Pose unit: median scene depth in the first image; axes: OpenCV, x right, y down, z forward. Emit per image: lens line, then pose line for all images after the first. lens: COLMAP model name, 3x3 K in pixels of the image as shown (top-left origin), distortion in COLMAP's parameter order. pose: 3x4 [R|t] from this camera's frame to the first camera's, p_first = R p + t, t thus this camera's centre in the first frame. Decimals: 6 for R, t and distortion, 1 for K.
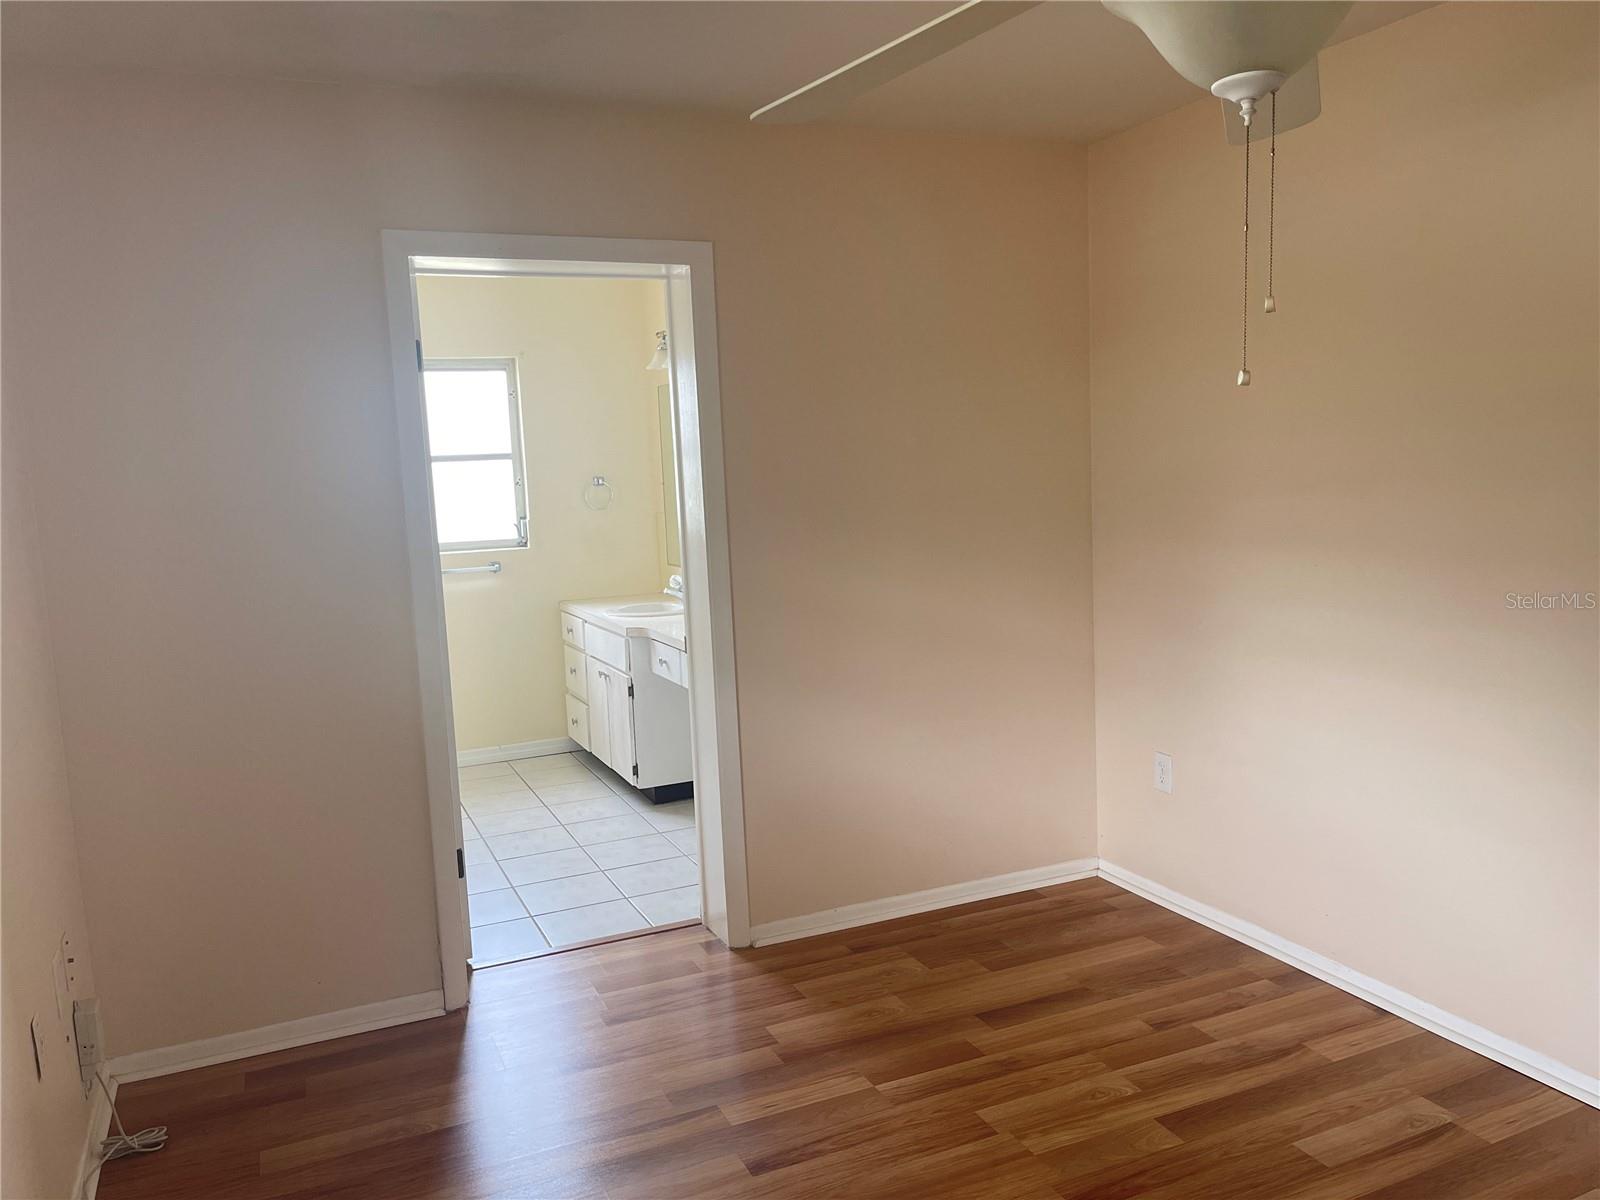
lens RADIAL K [[1208.8, 0, 800.0], [0, 1208.8, 600.0], [0, 0, 1]] dist [0.029116, -0.002772]
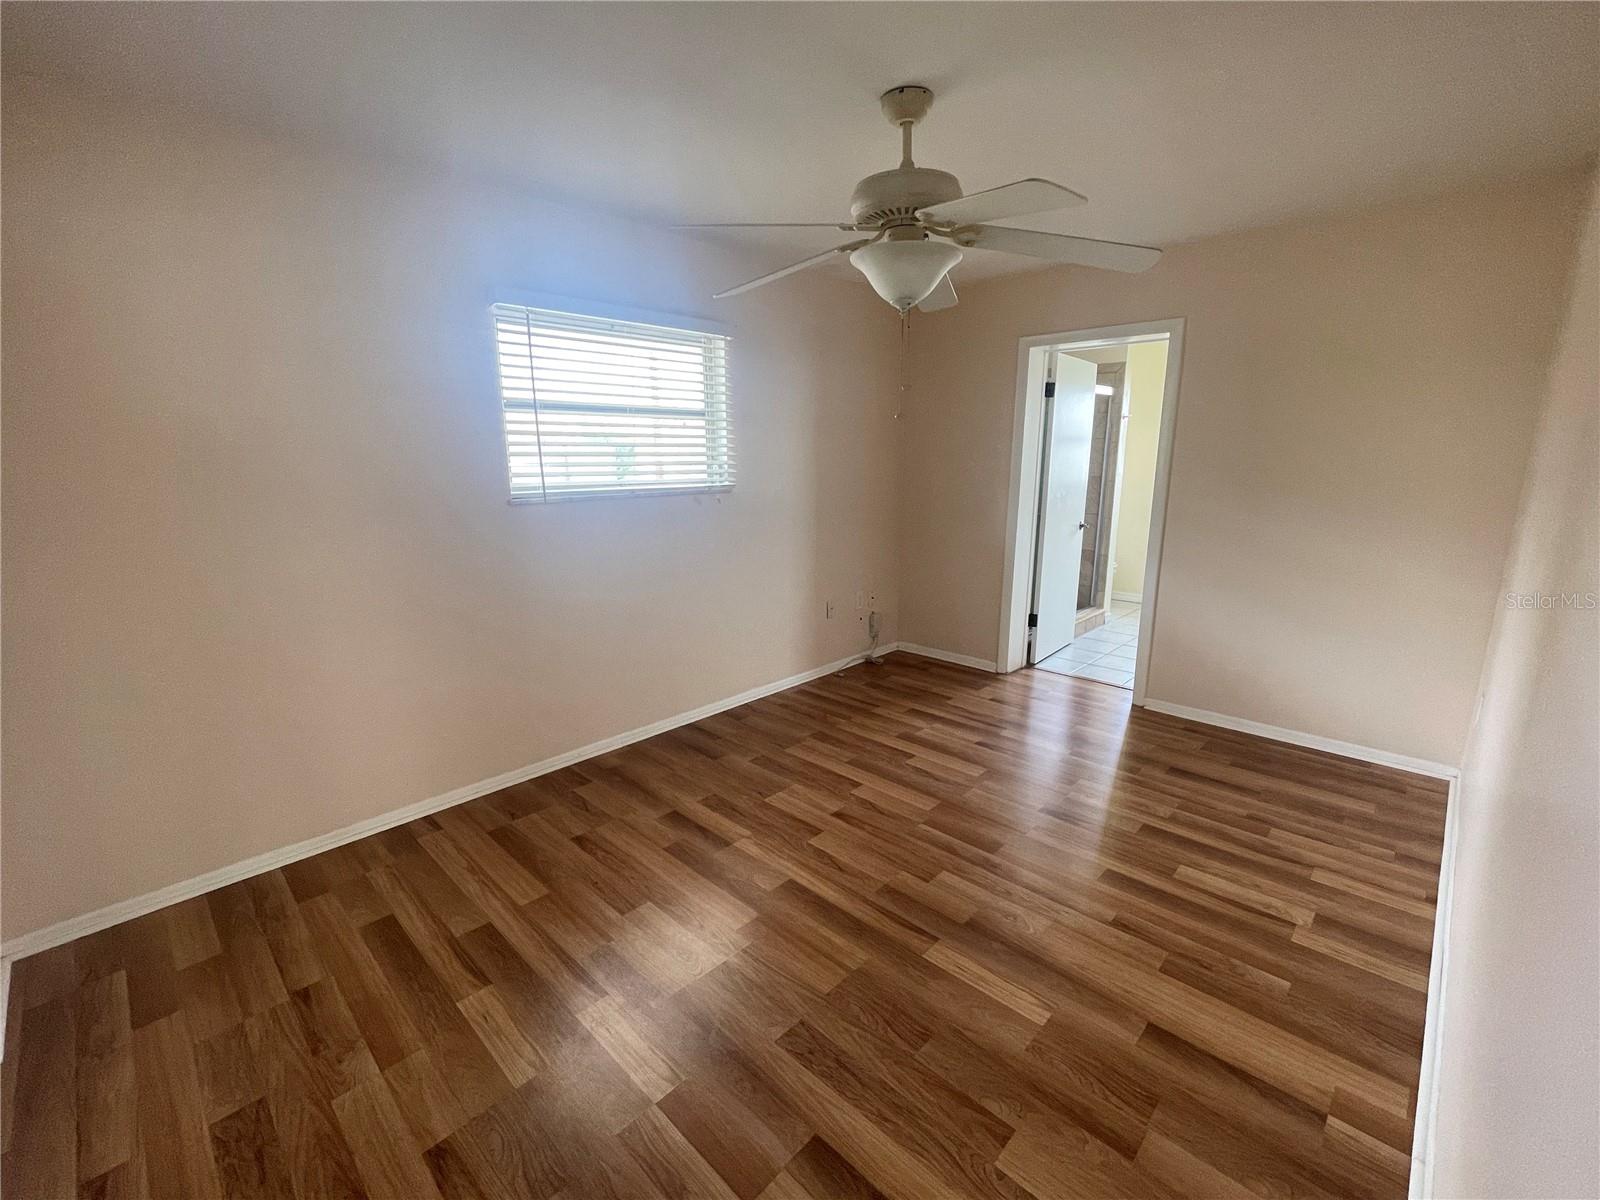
lens RADIAL K [[658.6, 0, 800.0], [0, 658.6, 600.0], [0, 0, 1]] dist [0.002836, -0.000321]
pose [[0.389735, 0.238859, -0.889412, 0.738150], [-0.116492, 0.970807, 0.209672, -0.033235], [0.913530, 0.021893, 0.406183, 0.110636]]
